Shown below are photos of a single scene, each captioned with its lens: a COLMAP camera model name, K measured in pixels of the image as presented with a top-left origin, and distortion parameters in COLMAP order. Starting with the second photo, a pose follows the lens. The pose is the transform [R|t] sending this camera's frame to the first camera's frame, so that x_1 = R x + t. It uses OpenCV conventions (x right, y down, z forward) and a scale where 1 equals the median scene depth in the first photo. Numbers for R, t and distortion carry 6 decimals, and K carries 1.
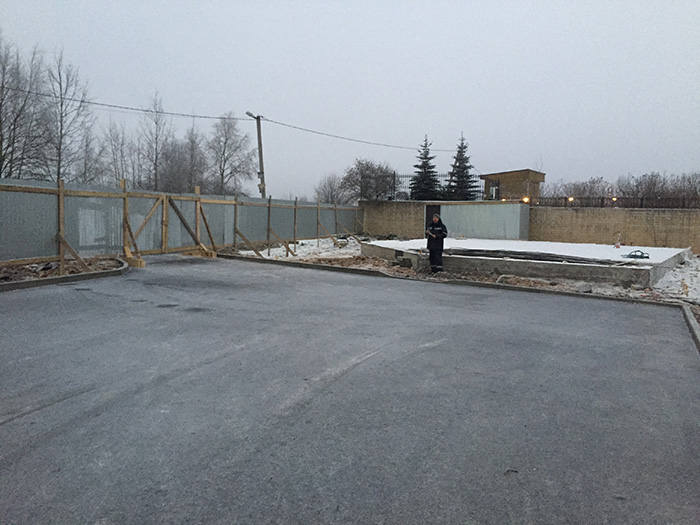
lens RADIAL K [[596.9, 0, 351.1], [0, 596.9, 258.4], [0, 0, 1]] dist [0.062902, -0.050876]
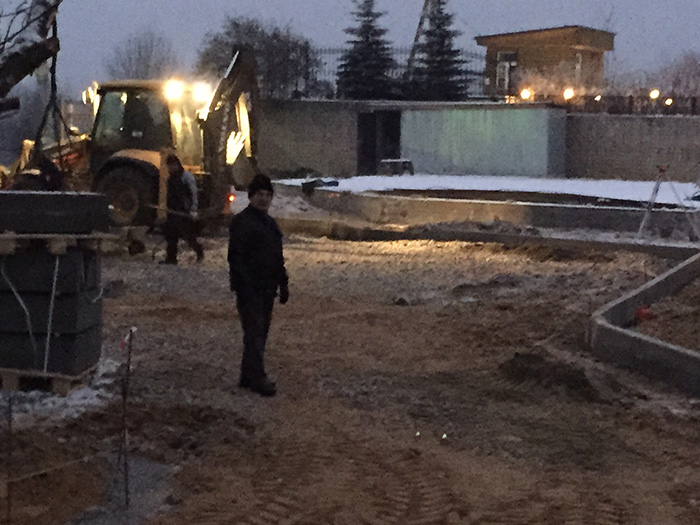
lens RADIAL K [[1700.7, 0, 349.1], [0, 1700.7, 261.8], [0, 0, 1]] dist [0.008725, 0.000000]
pose [[0.990847, -0.016140, 0.134019, -0.083958], [0.014062, 0.999766, 0.016436, 0.015129], [-0.134253, -0.014401, 0.990842, -0.404036]]
